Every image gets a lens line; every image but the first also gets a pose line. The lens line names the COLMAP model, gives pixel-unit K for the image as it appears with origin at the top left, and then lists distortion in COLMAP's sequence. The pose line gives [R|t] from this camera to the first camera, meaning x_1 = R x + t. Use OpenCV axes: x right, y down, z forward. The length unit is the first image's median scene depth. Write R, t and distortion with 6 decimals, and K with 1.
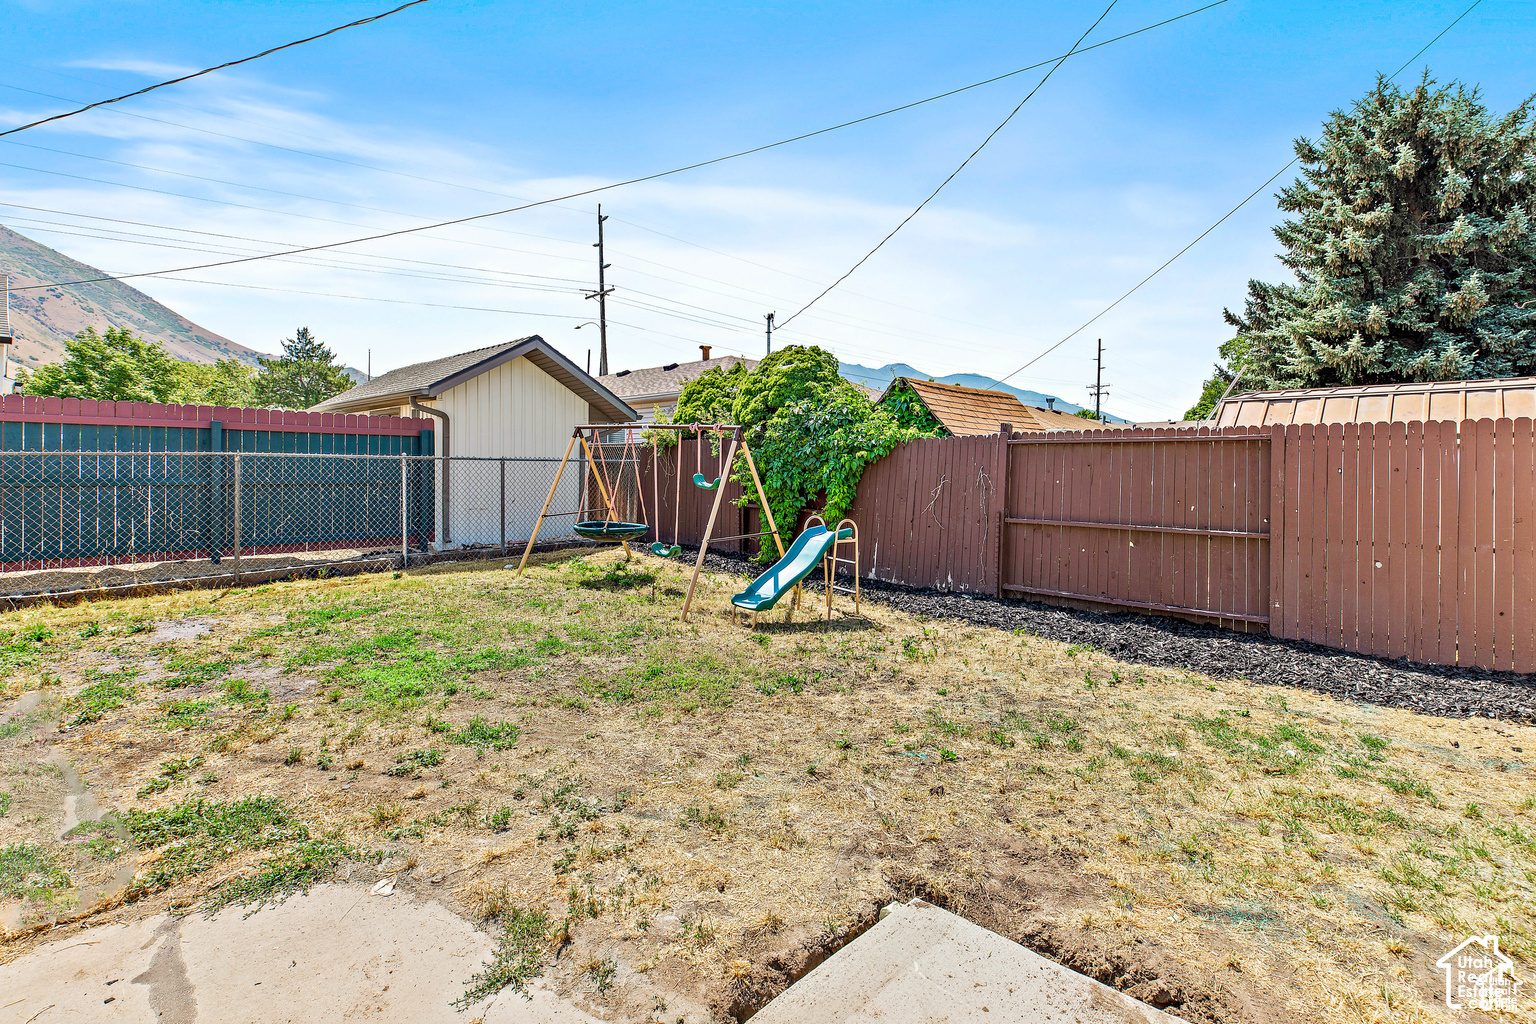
lens RADIAL K [[755.3, 0, 761.2], [0, 755.3, 473.0], [0, 0, 1]] dist [0.006344, 0.001442]
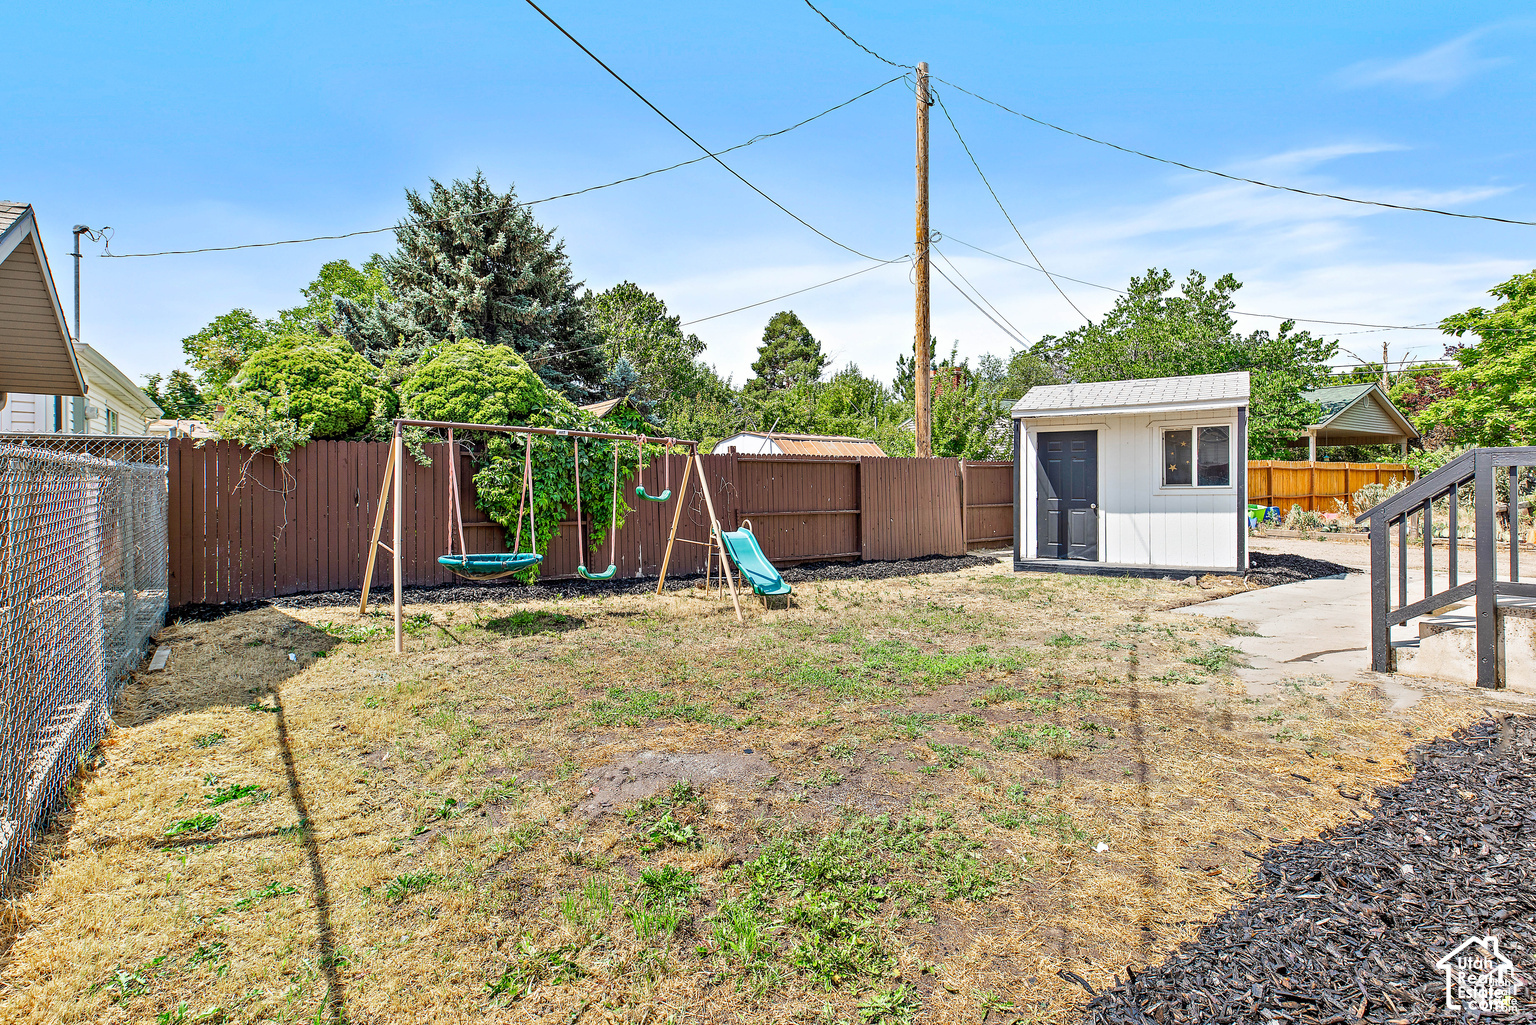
lens RADIAL K [[755.3, 0, 778.4], [0, 755.3, 479.8], [0, 0, 1]] dist [0.006344, 0.001442]
pose [[0.233150, -0.011358, 0.972374, -0.468793], [0.003002, 0.999935, 0.010960, -0.007947], [-0.972436, 0.000364, 0.233169, 0.270607]]
